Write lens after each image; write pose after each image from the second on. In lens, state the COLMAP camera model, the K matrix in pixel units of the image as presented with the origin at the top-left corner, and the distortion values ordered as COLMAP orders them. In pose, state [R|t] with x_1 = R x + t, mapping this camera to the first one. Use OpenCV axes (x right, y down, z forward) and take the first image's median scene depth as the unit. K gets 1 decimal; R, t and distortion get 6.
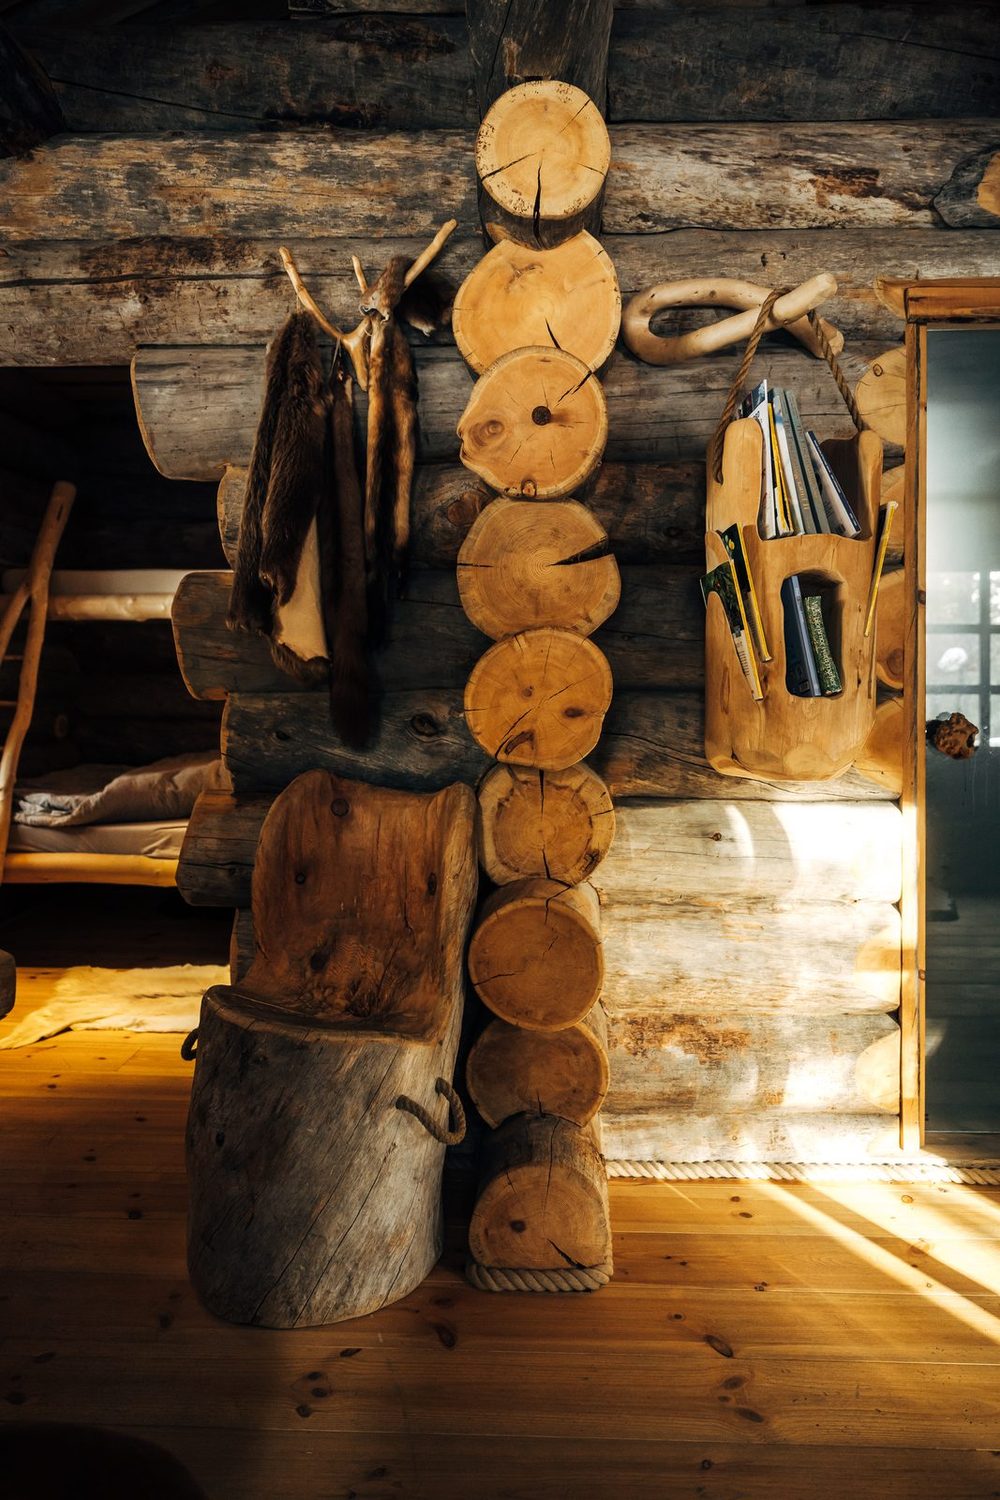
lens RADIAL K [[1014.8, 0, 501.1], [0, 1014.8, 702.0], [0, 0, 1]] dist [0.000914, 0.001578]
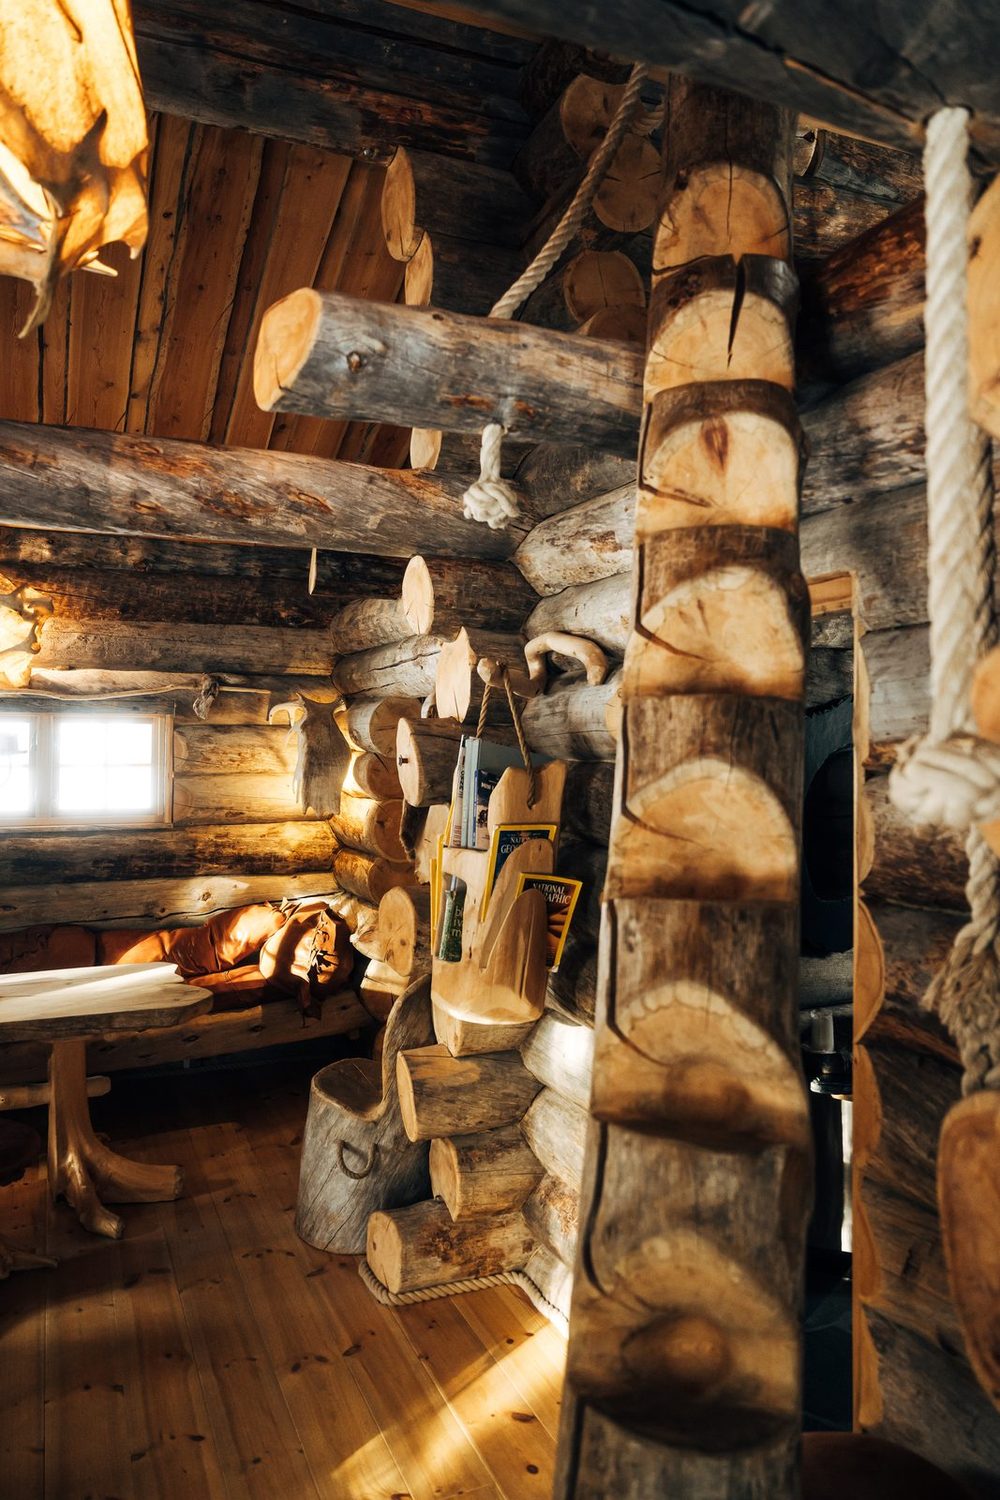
lens RADIAL K [[1057.9, 0, 493.3], [0, 1057.9, 718.4], [0, 0, 1]] dist [-0.000948, 0.000746]
pose [[0.422633, -0.024657, -0.905965, 1.437924], [-0.024474, 0.998955, -0.038605, -0.246296], [0.905970, 0.038488, 0.421588, 0.343333]]
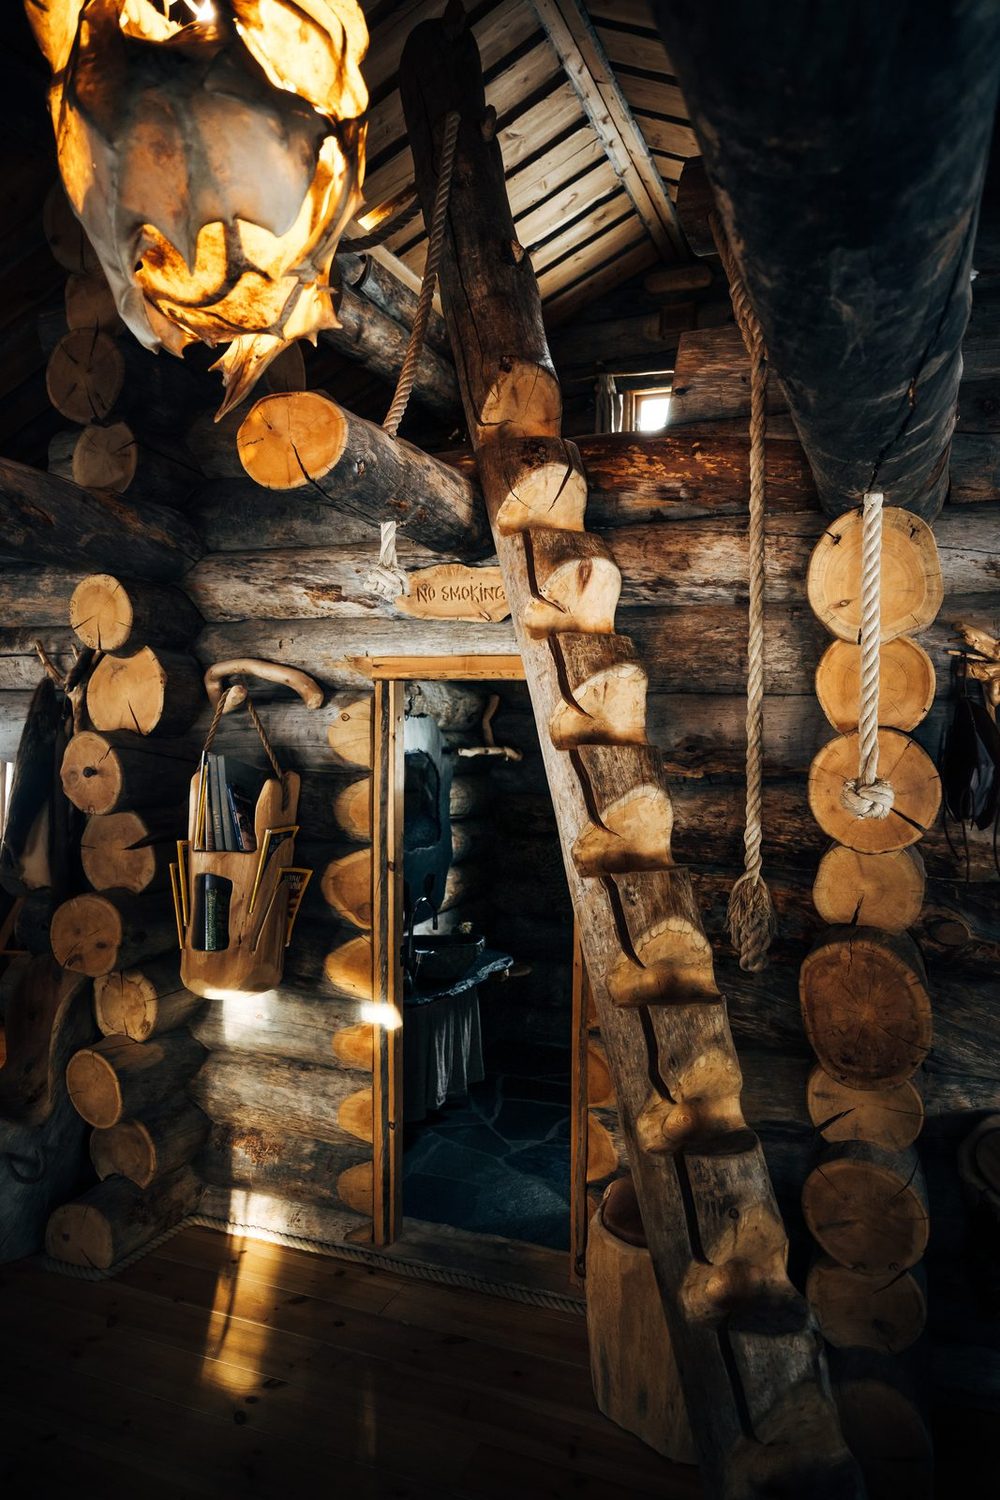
lens RADIAL K [[1014.7, 0, 500.0], [0, 1014.7, 750.0], [0, 0, 1]] dist [-0.004577, -0.000716]
pose [[0.938598, 0.017668, -0.344561, 1.103328], [-0.017088, 0.999843, 0.004721, -0.290635], [0.344590, 0.001457, 0.938752, -0.321398]]
